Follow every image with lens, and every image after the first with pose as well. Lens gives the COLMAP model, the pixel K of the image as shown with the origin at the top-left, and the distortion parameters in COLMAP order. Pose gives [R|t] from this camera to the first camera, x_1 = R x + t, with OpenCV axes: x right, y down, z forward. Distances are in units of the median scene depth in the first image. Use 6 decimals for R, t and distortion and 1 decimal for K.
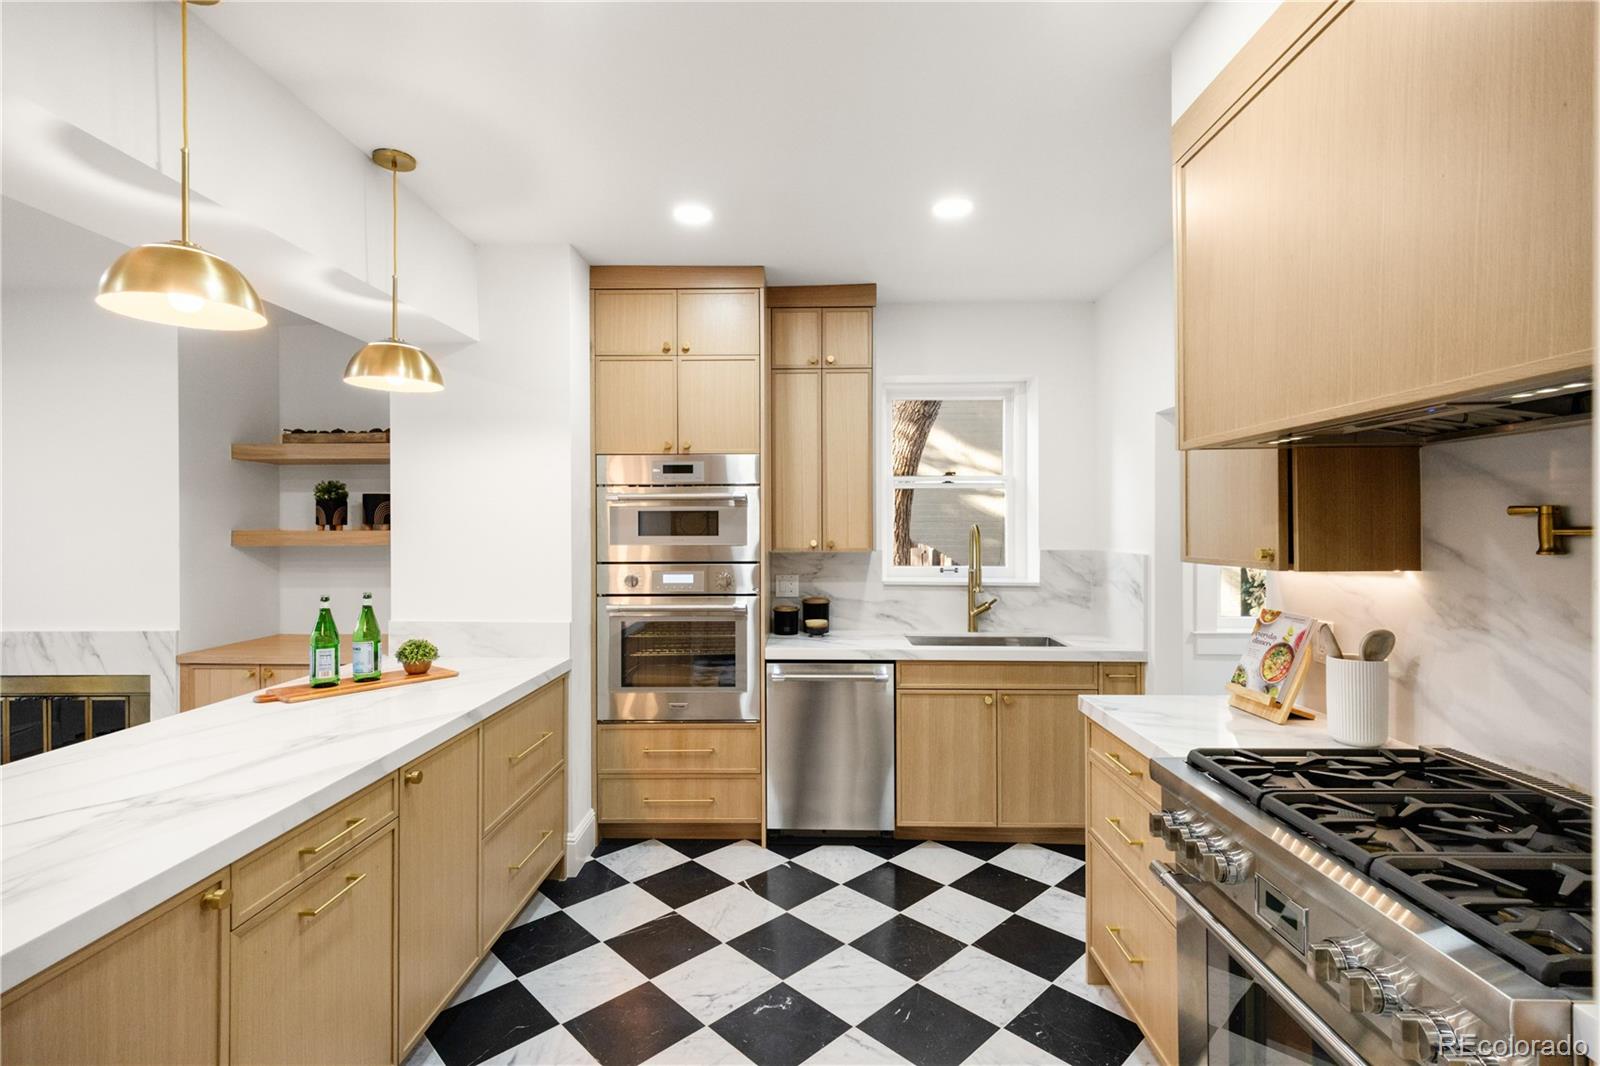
lens RADIAL K [[729.9, 0, 801.8], [0, 729.9, 531.4], [0, 0, 1]] dist [0.001149, -0.003486]
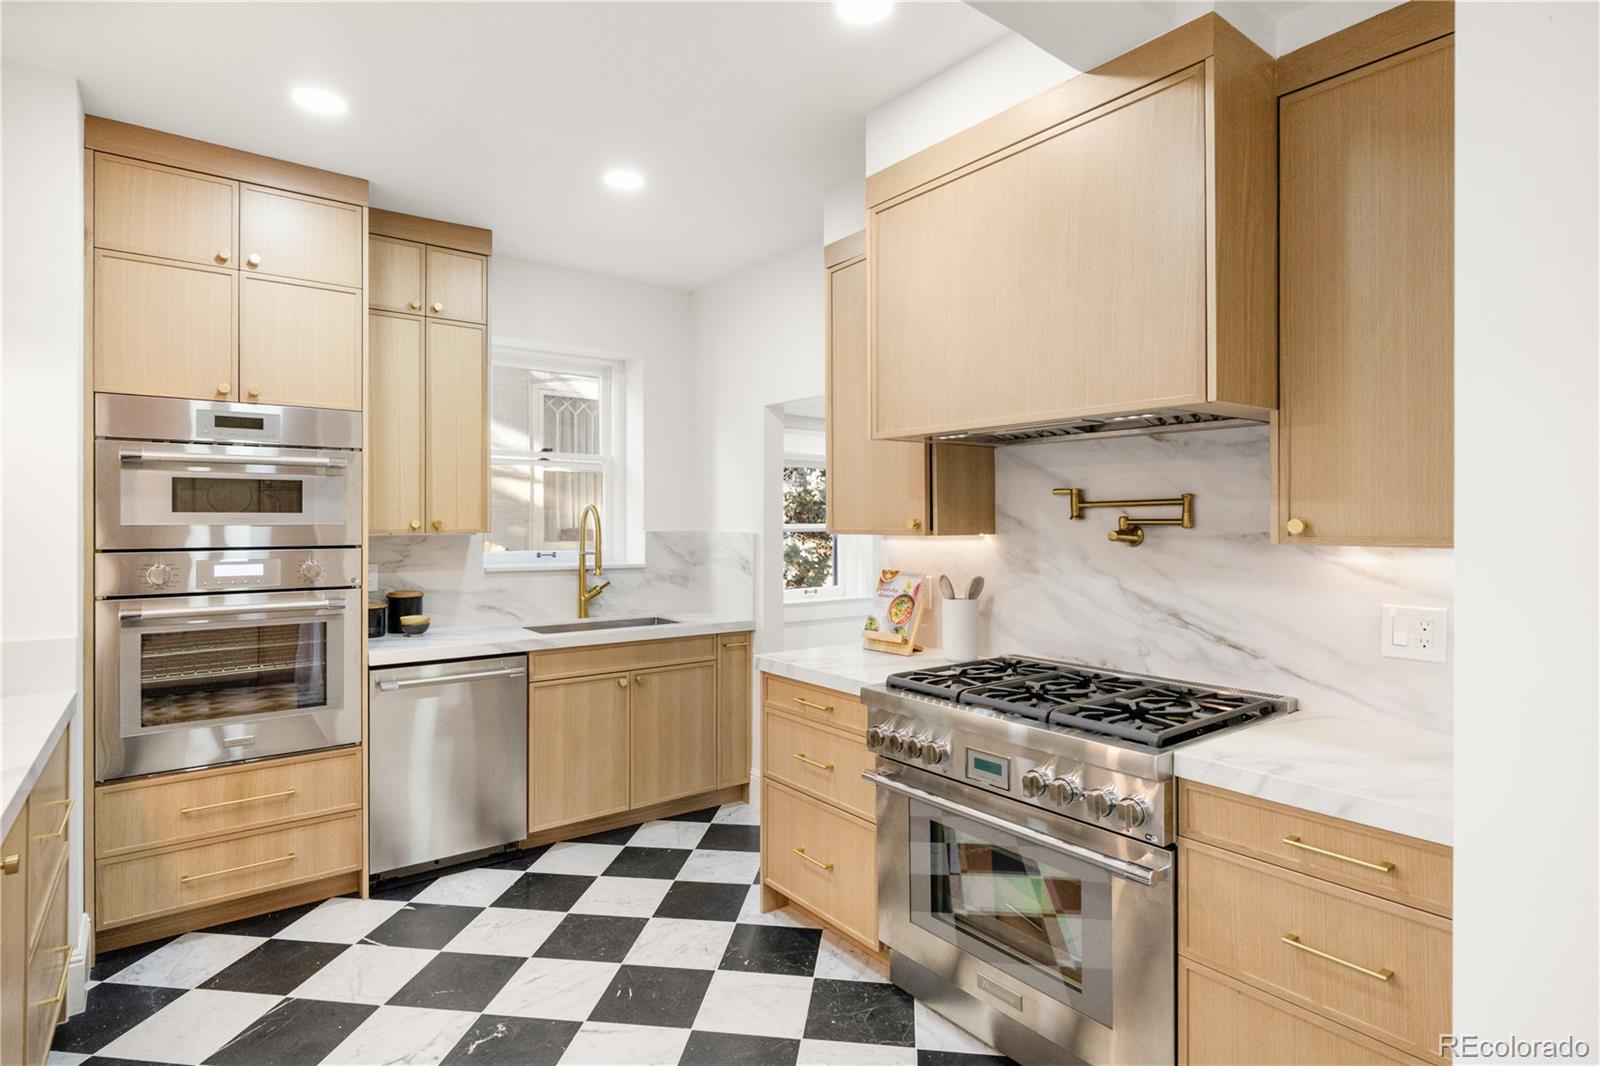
lens RADIAL K [[812.6, 0, 798.5], [0, 812.6, 524.2], [0, 0, 1]] dist [-0.000841, -0.003359]
pose [[0.780793, -0.000038, 0.624790, -0.247658], [0.000186, 1.000000, -0.000171, 0.018904], [-0.624790, 0.000250, 0.780793, -0.002737]]
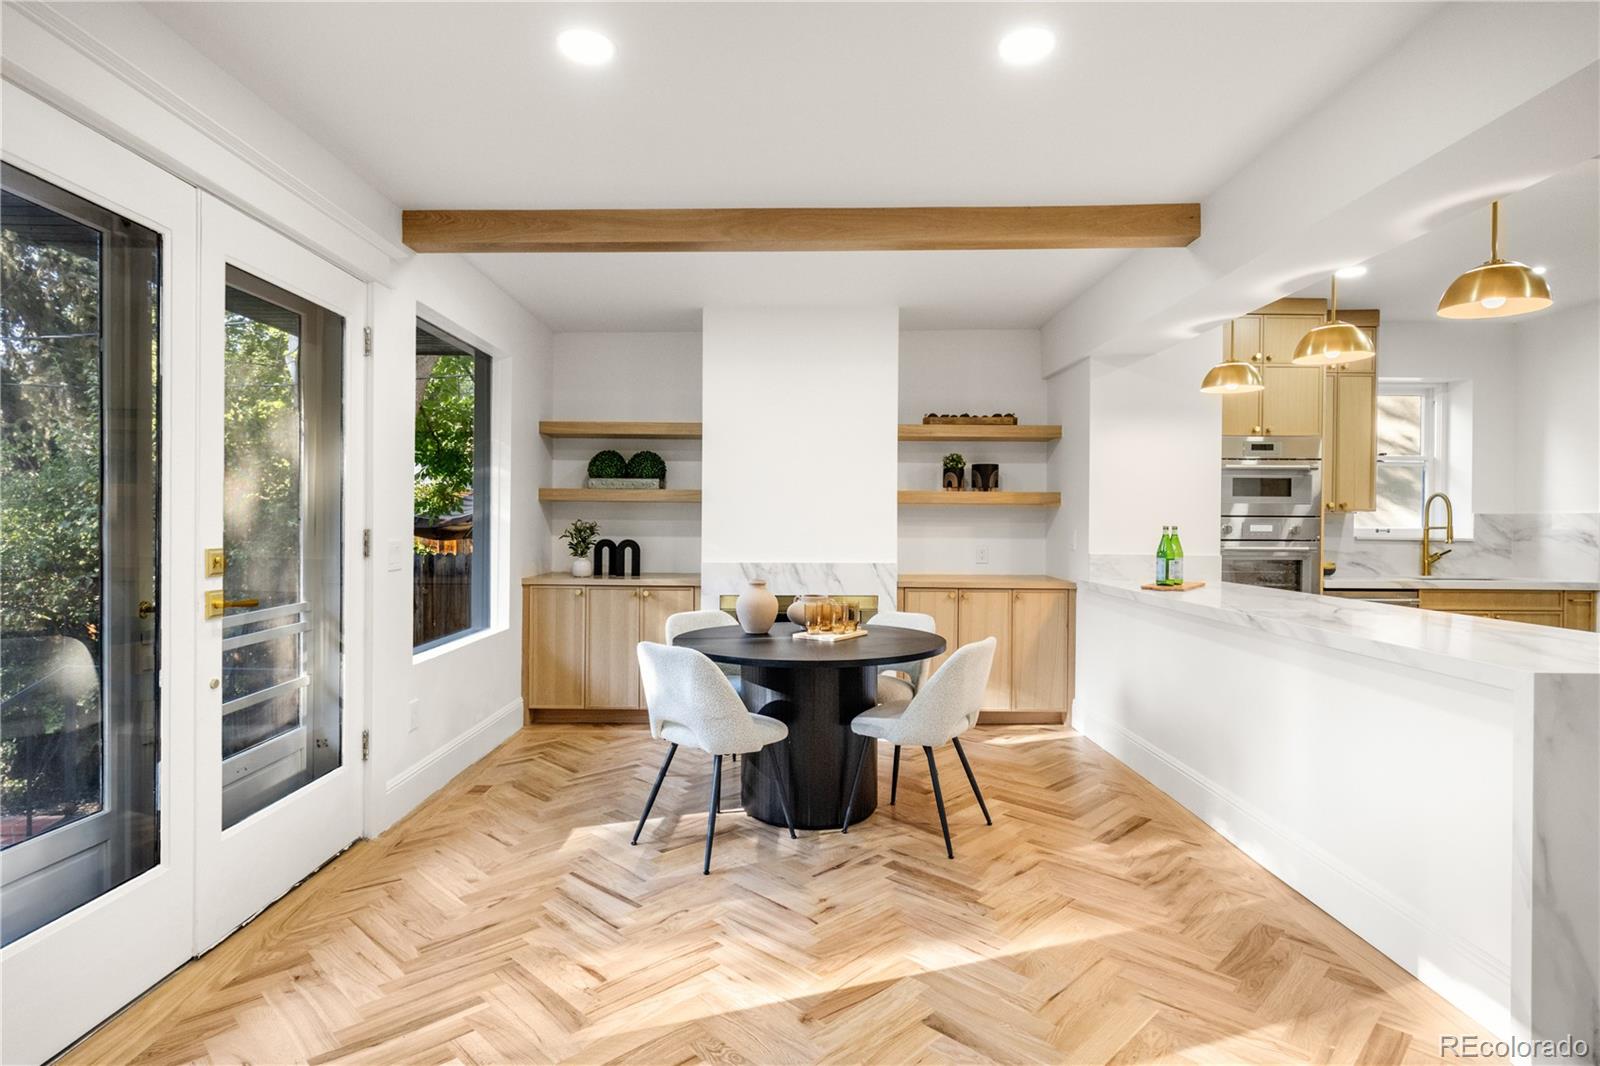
lens RADIAL K [[829.4, 0, 793.2], [0, 829.4, 533.2], [0, 0, 1]] dist [0.003049, -0.003279]
pose [[0.999438, 0.009882, 0.032039, -1.126839], [-0.010159, 0.999912, 0.008477, 0.072370], [-0.031952, -0.008798, 0.999451, -0.535356]]
